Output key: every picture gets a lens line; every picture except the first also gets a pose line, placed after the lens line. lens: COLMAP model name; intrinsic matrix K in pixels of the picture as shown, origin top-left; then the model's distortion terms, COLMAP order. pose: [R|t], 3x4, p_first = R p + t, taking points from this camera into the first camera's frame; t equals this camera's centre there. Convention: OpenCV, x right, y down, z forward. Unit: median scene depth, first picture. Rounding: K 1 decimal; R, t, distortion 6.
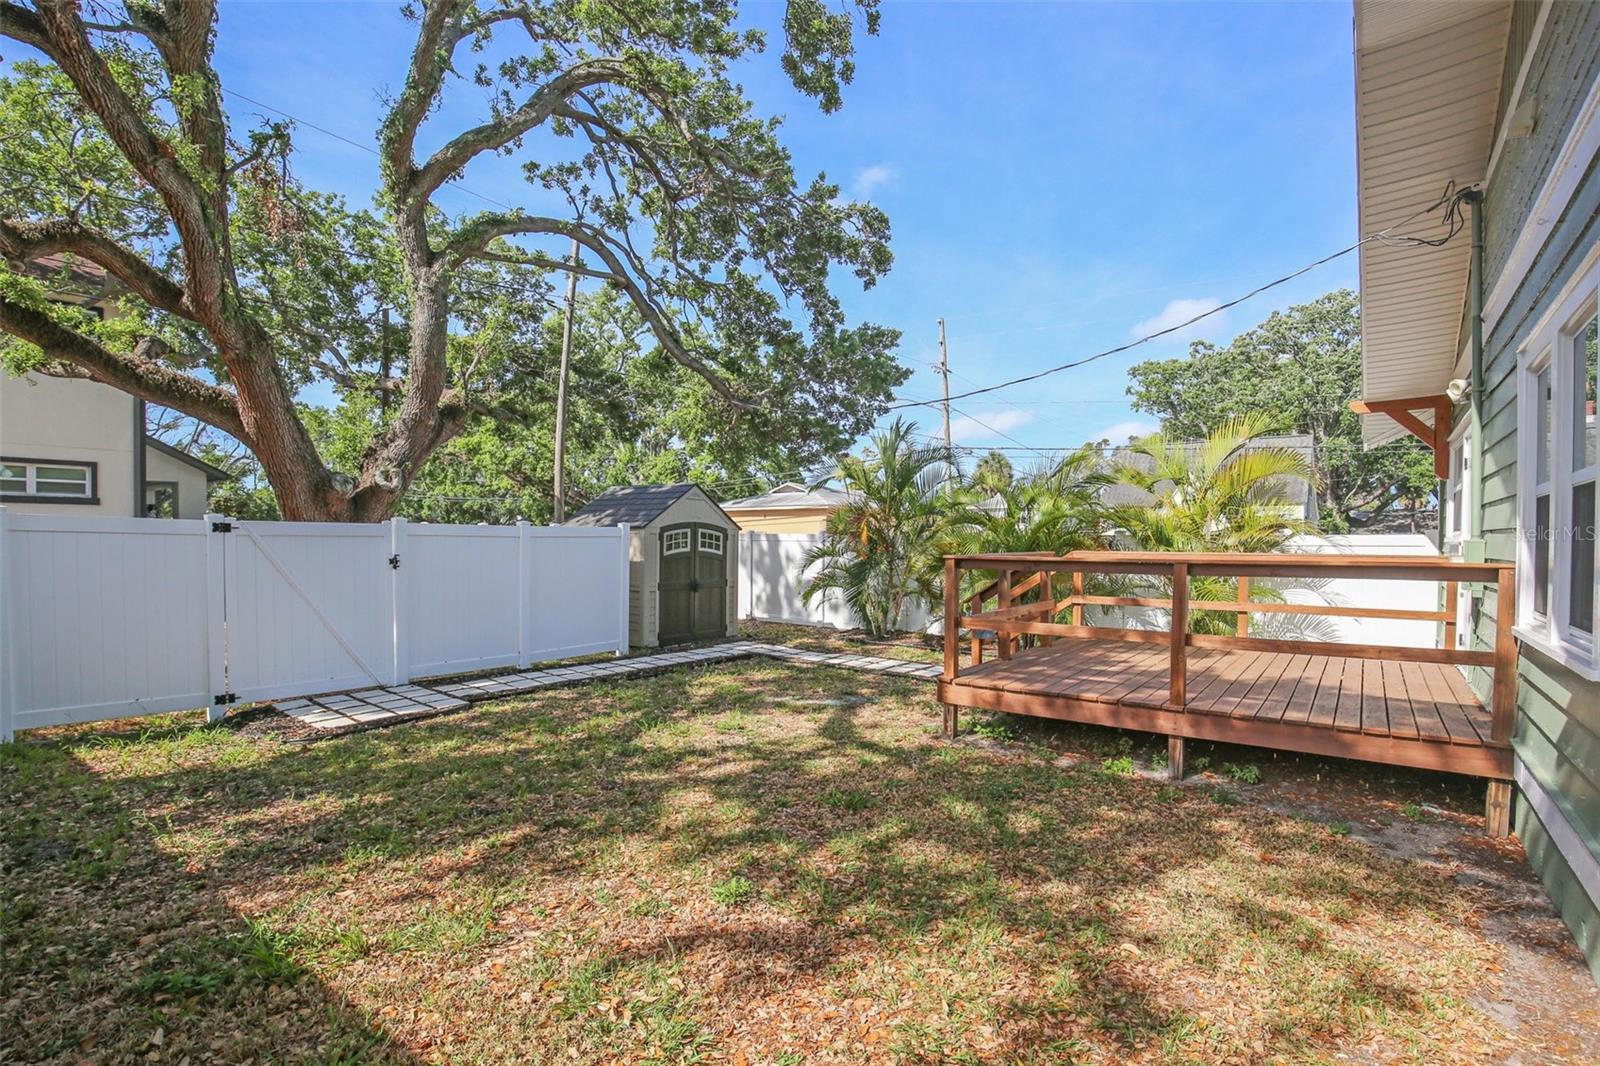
lens RADIAL K [[759.0, 0, 803.1], [0, 759.0, 543.8], [0, 0, 1]] dist [-0.021609, 0.000779]
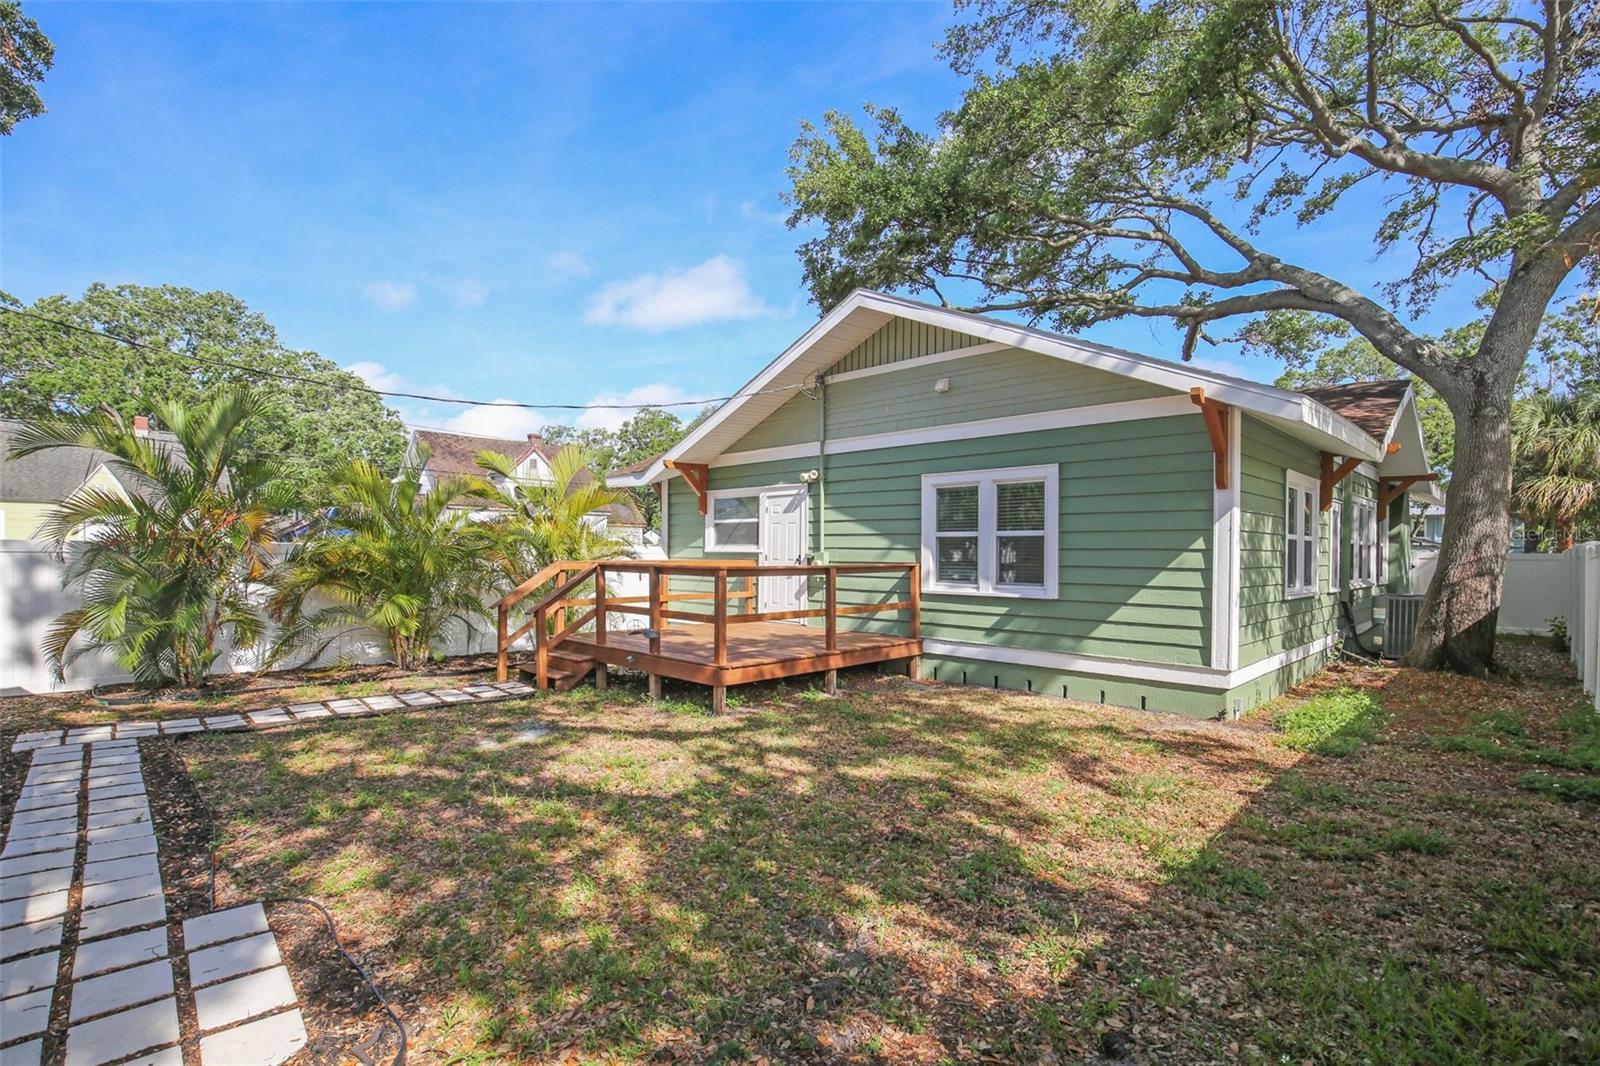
lens RADIAL K [[759.0, 0, 804.0], [0, 759.0, 547.4], [0, 0, 1]] dist [-0.021609, 0.000779]
pose [[0.124665, 0.003147, 0.992194, -1.062882], [-0.003807, 0.999989, -0.002694, -0.010502], [-0.992192, -0.003442, 0.124676, 0.757698]]
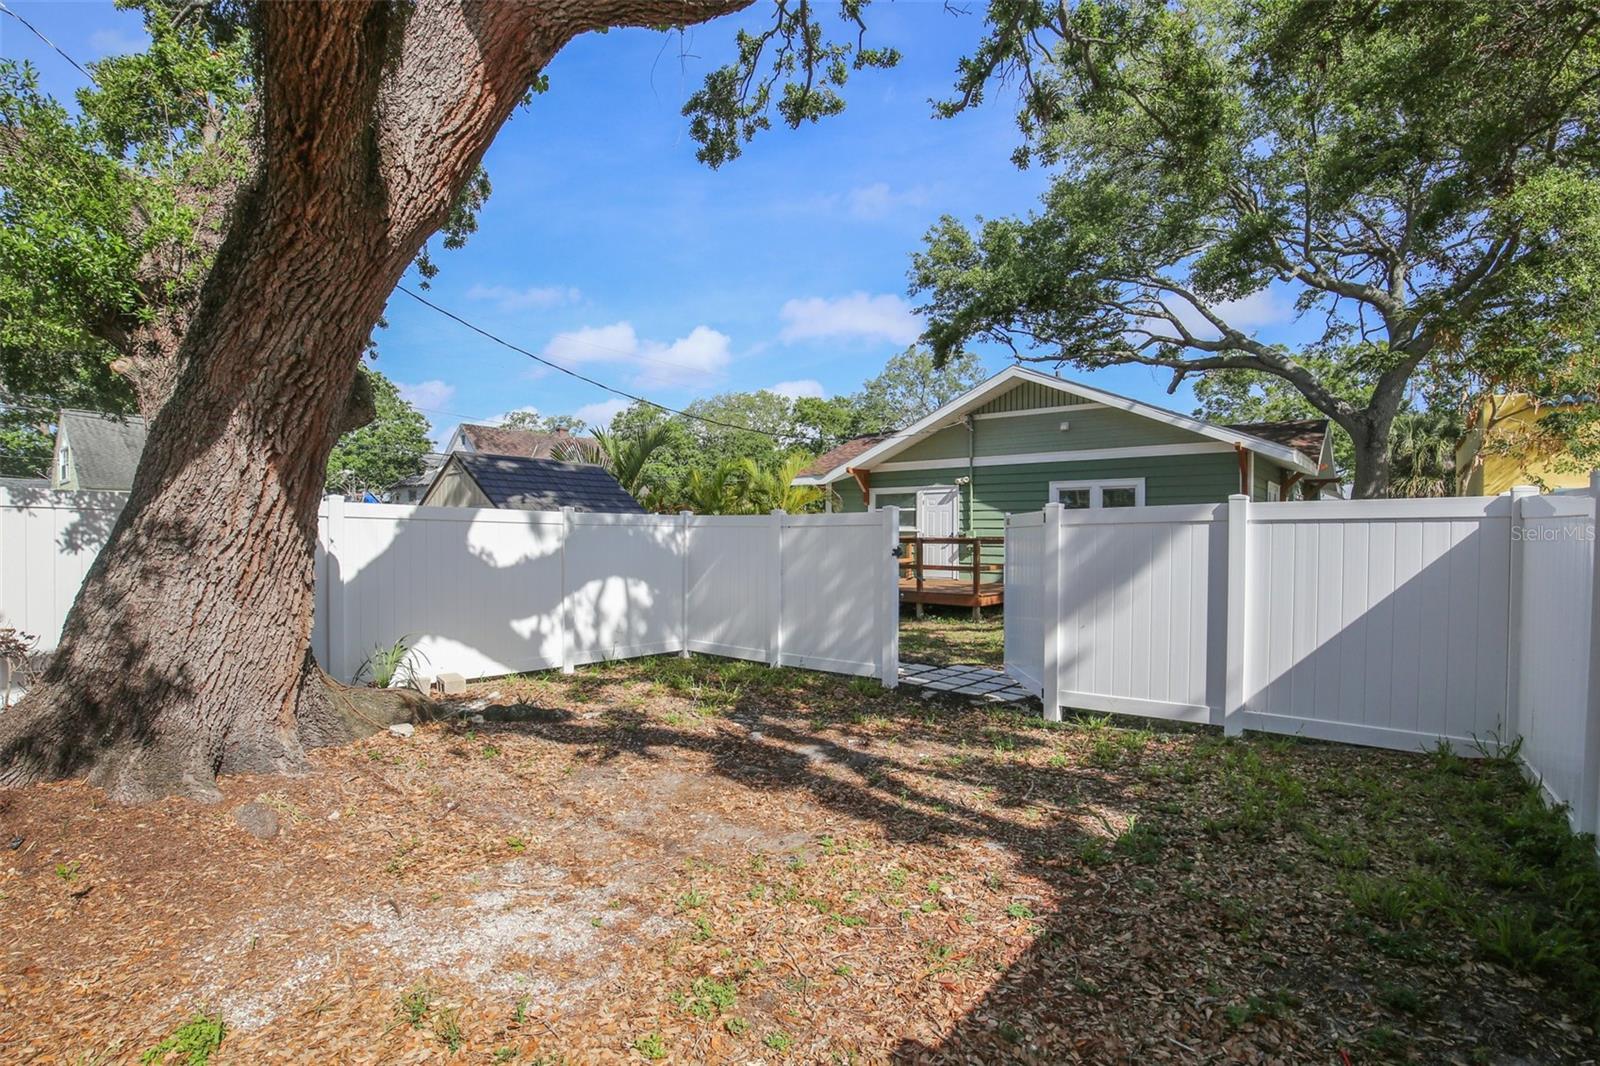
lens RADIAL K [[759.0, 0, 805.5], [0, 759.0, 528.9], [0, 0, 1]] dist [-0.021609, 0.000779]
pose [[0.015906, 0.004369, 0.999864, -2.048742], [-0.001763, 0.999989, -0.004342, 0.002742], [-0.999872, -0.001693, 0.015913, 1.532078]]
